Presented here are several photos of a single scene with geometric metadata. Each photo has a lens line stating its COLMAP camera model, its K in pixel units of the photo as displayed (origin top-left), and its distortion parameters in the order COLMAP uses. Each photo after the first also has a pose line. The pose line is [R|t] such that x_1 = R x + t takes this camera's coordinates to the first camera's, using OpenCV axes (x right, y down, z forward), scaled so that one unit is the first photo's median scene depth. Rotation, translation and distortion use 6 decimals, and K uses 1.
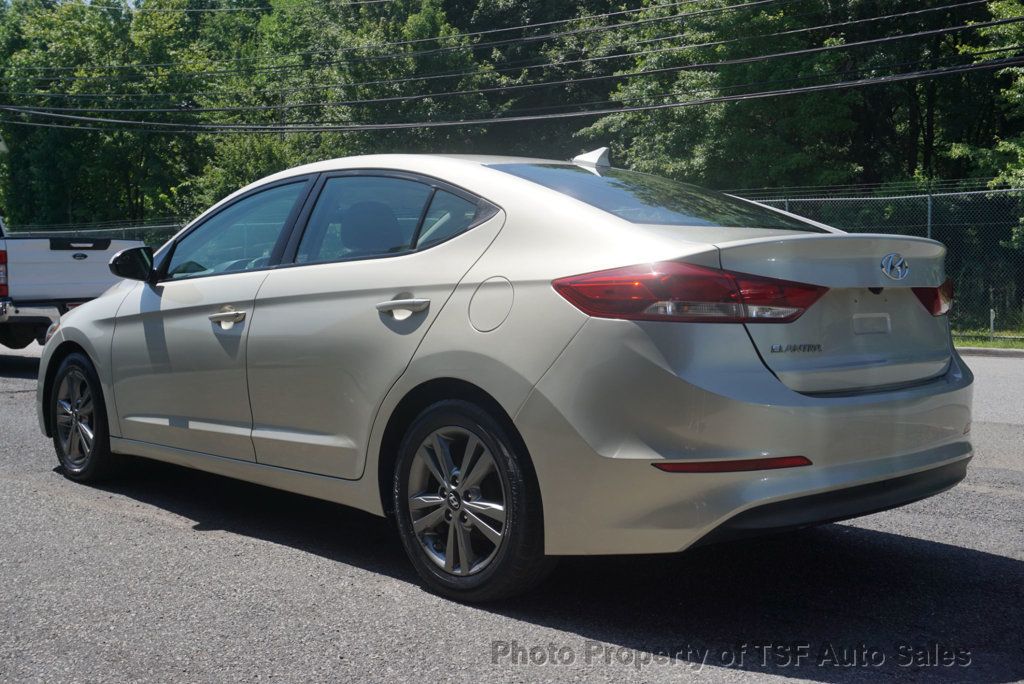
lens RADIAL K [[1110.1, 0, 516.4], [0, 1110.1, 339.0], [0, 0, 1]] dist [0.048525, 0.000000]
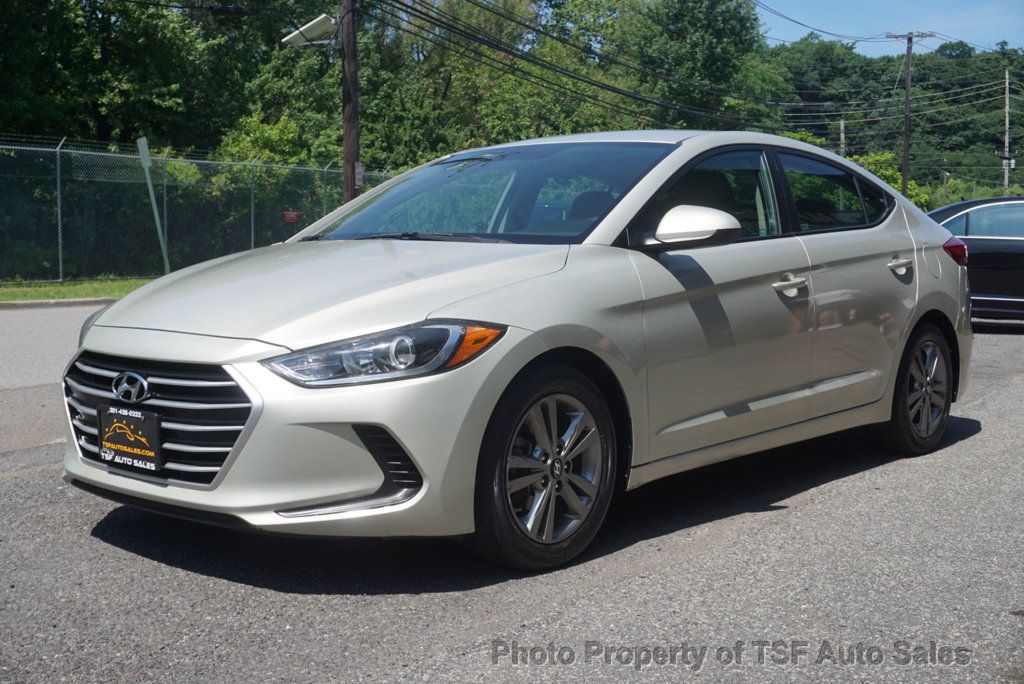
lens RADIAL K [[1220.2, 0, 513.4], [0, 1220.2, 340.6], [0, 0, 1]] dist [0.027505, 0.000000]
pose [[-0.081434, -0.088578, 0.992735, -1.245836], [0.046779, 0.994606, 0.092582, -0.077727], [-0.995580, 0.053978, -0.076851, 1.248423]]
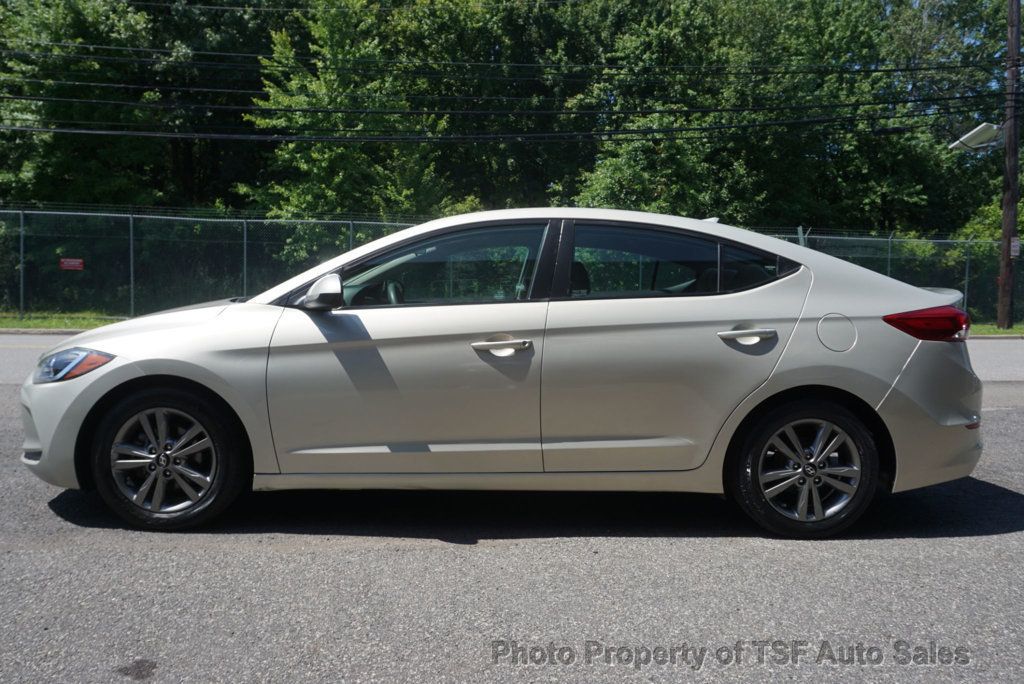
lens RADIAL K [[799.9, 0, 521.6], [0, 799.9, 339.3], [0, 0, 1]] dist [-0.010001, -0.005205]
pose [[0.678690, -0.041453, 0.733254, -0.772877], [0.022526, 0.999111, 0.035633, -0.049827], [-0.734079, -0.007666, 0.679021, 0.421238]]
